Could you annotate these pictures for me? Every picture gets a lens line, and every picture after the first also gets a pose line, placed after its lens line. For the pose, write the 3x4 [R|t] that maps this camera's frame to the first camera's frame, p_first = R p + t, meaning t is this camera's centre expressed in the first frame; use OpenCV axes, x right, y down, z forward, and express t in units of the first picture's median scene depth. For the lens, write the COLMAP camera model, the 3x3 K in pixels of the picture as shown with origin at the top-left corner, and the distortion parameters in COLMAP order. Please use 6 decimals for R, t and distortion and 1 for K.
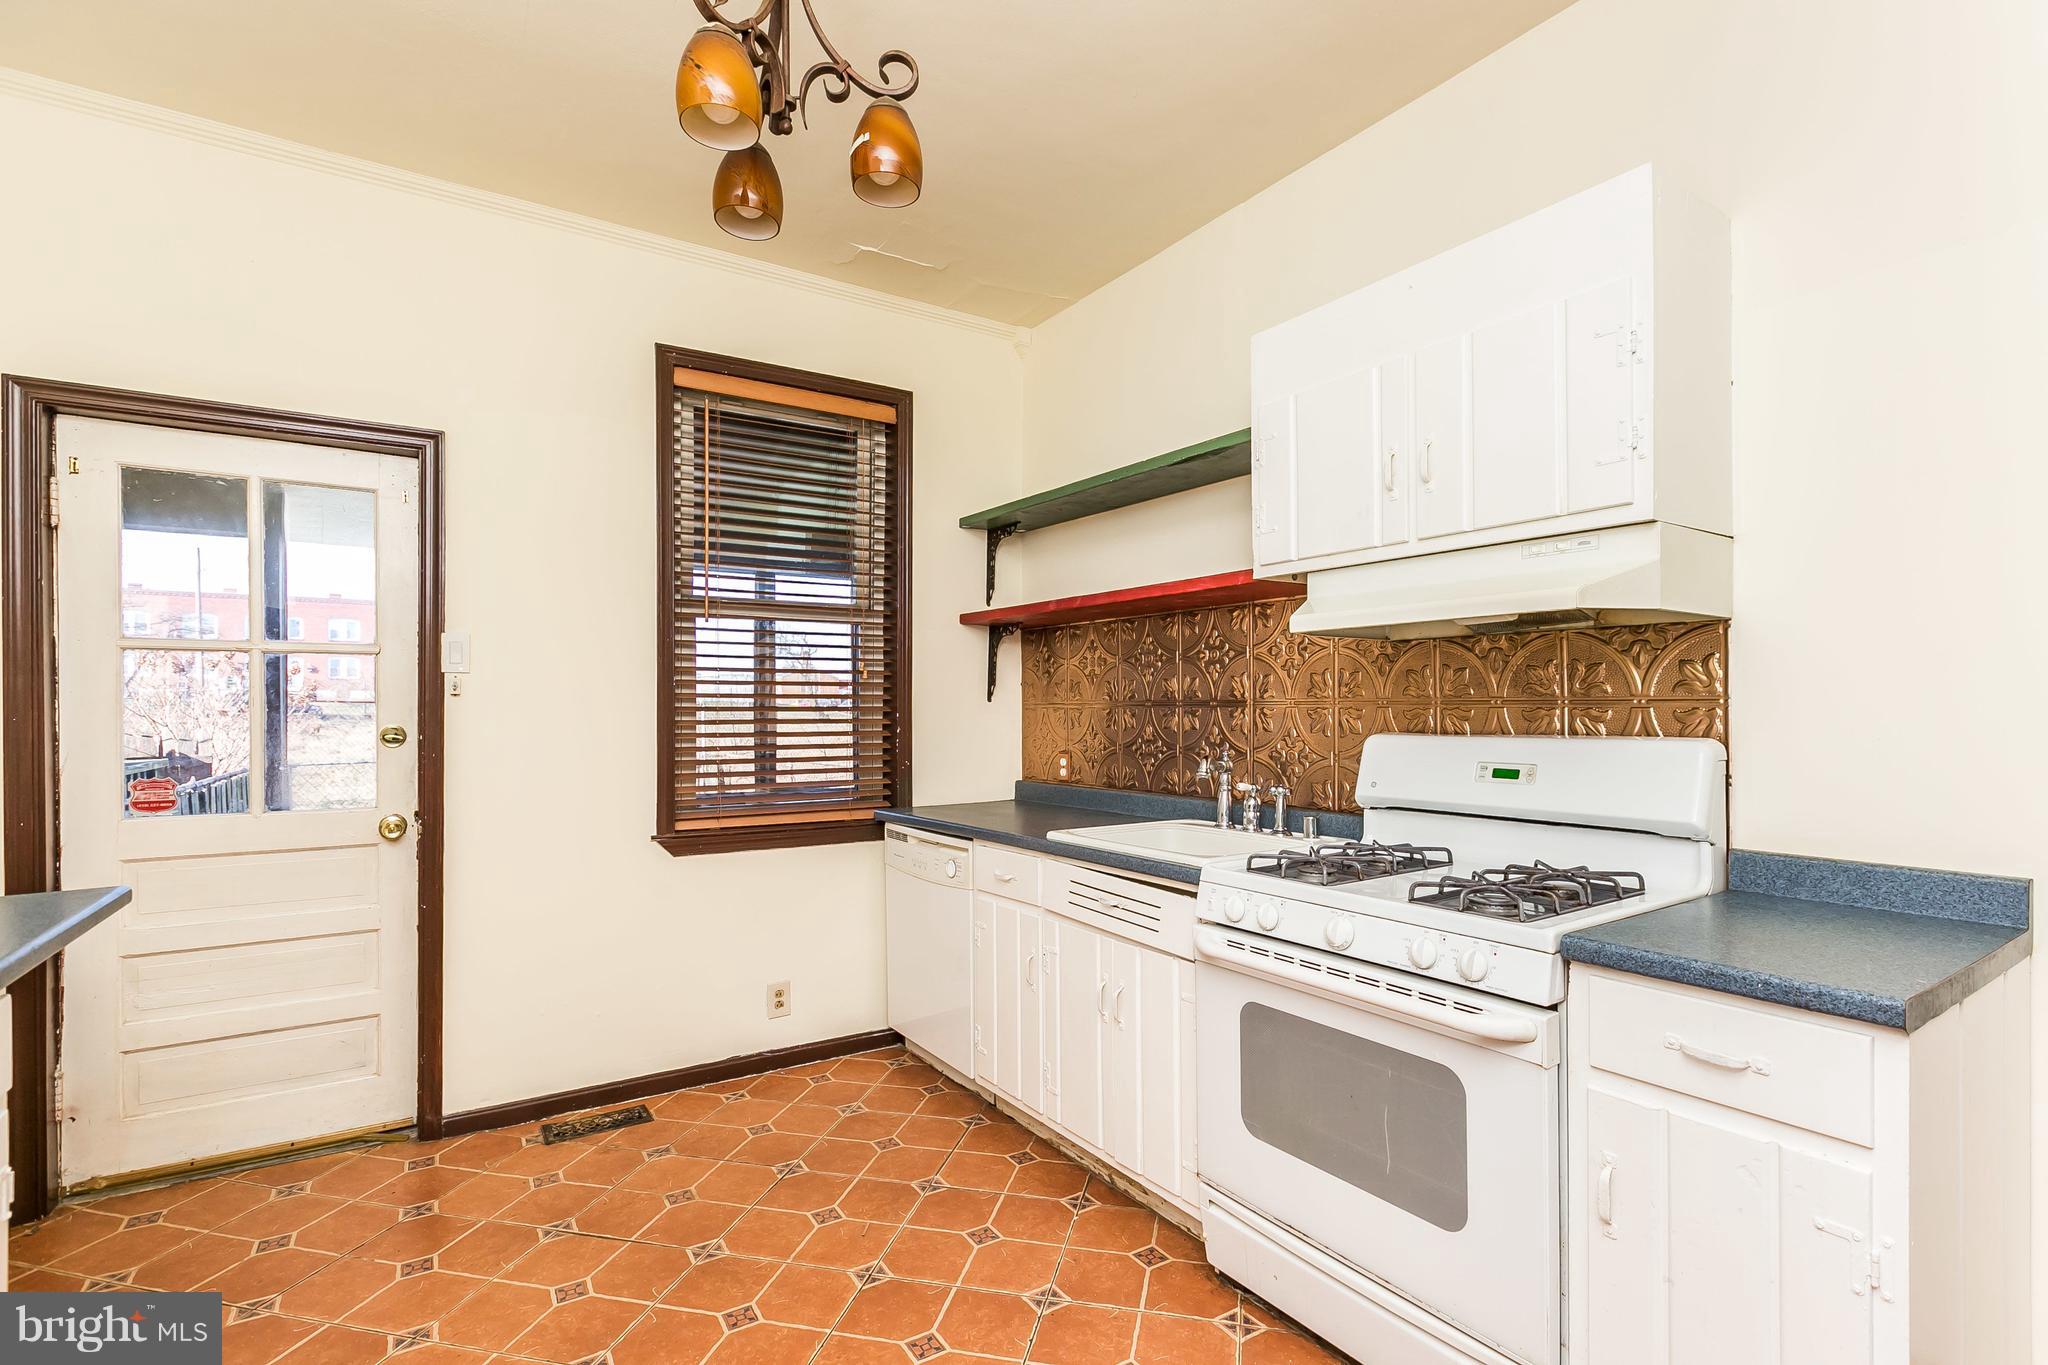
lens RADIAL K [[929.9, 0, 1043.0], [0, 929.9, 702.0], [0, 0, 1]] dist [0.002484, -0.000036]
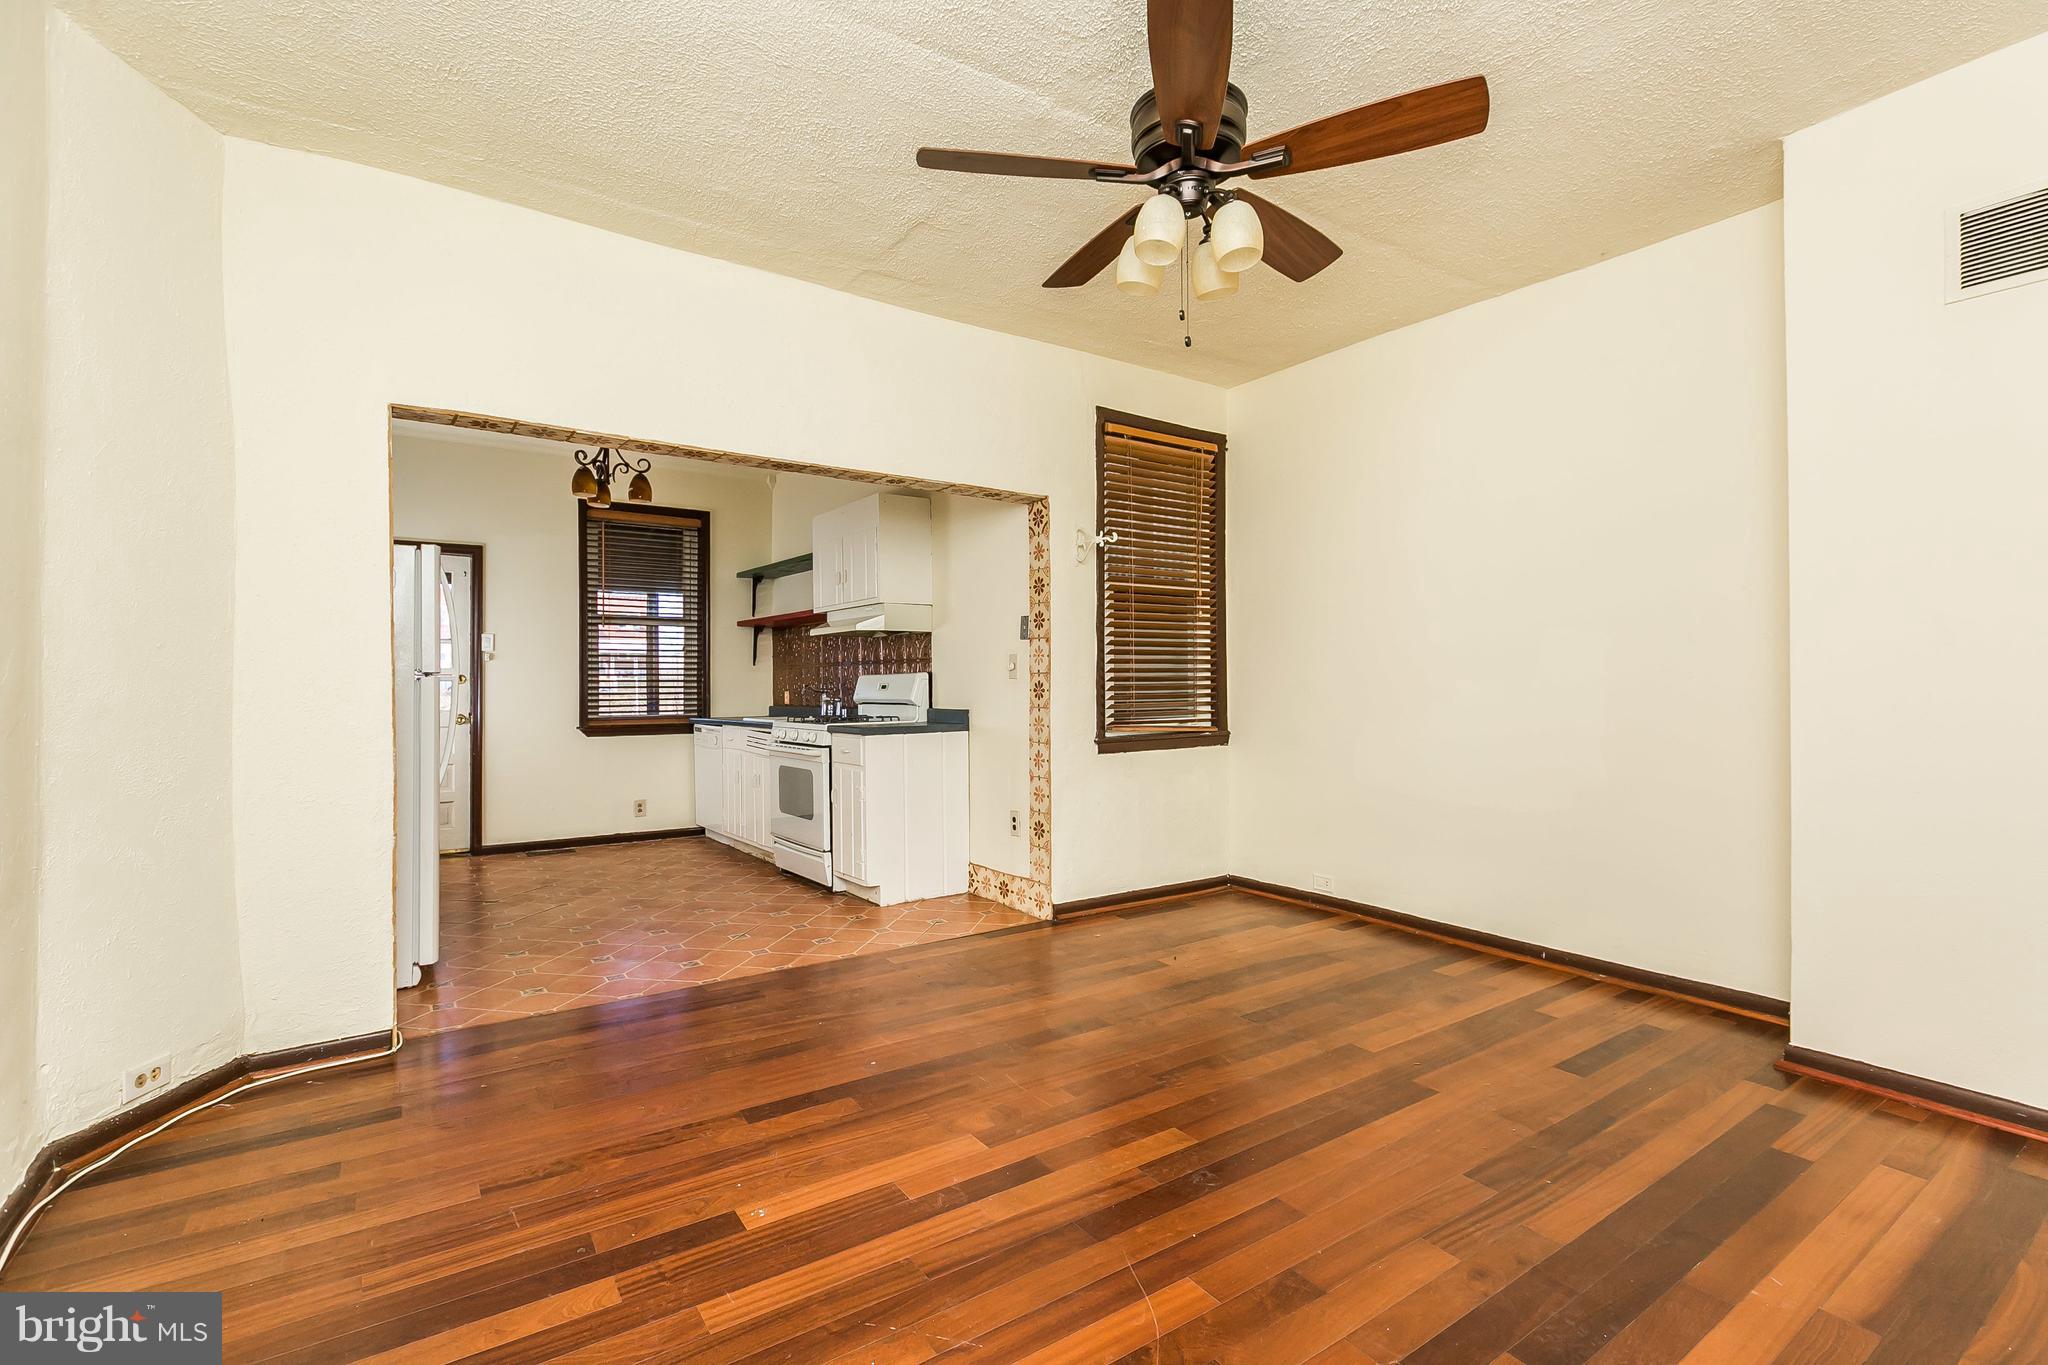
lens RADIAL K [[929.9, 0, 1025.0], [0, 929.9, 687.7], [0, 0, 1]] dist [0.002484, -0.000036]
pose [[0.999642, -0.002170, 0.026673, 0.639633], [0.002037, 0.999985, 0.005019, 0.050965], [-0.026683, -0.004963, 0.999632, -1.348192]]
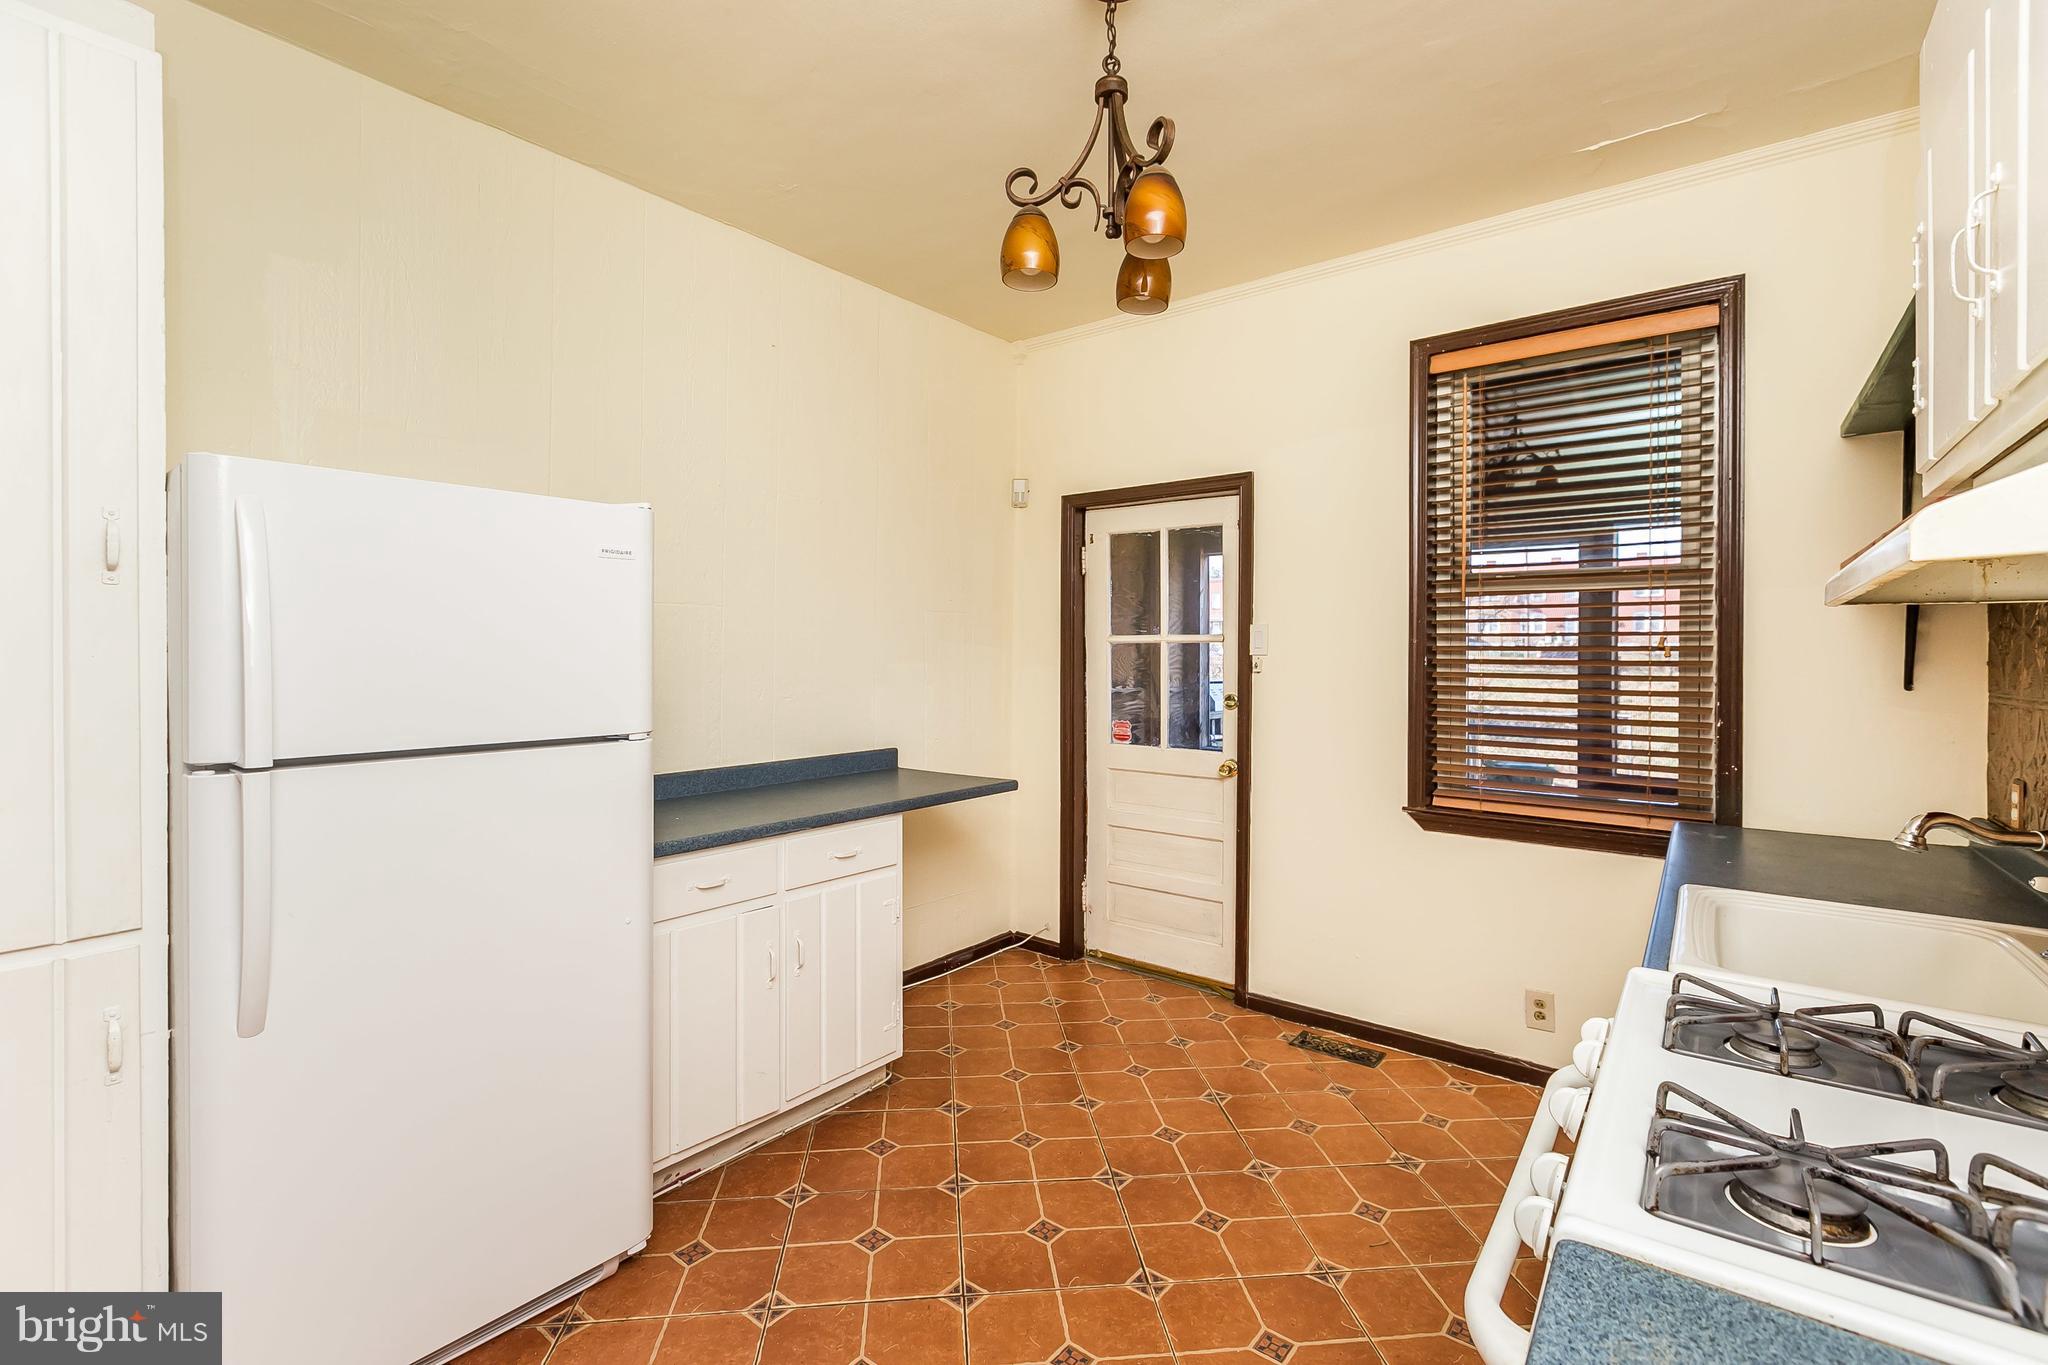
lens RADIAL K [[929.9, 0, 1071.6], [0, 929.9, 653.3], [0, 0, 1]] dist [0.002484, -0.000036]
pose [[0.343886, 0.001353, -0.939010, 0.509075], [-0.004180, 0.999991, -0.000090, -0.033638], [0.939002, 0.003956, 0.343889, 0.314264]]
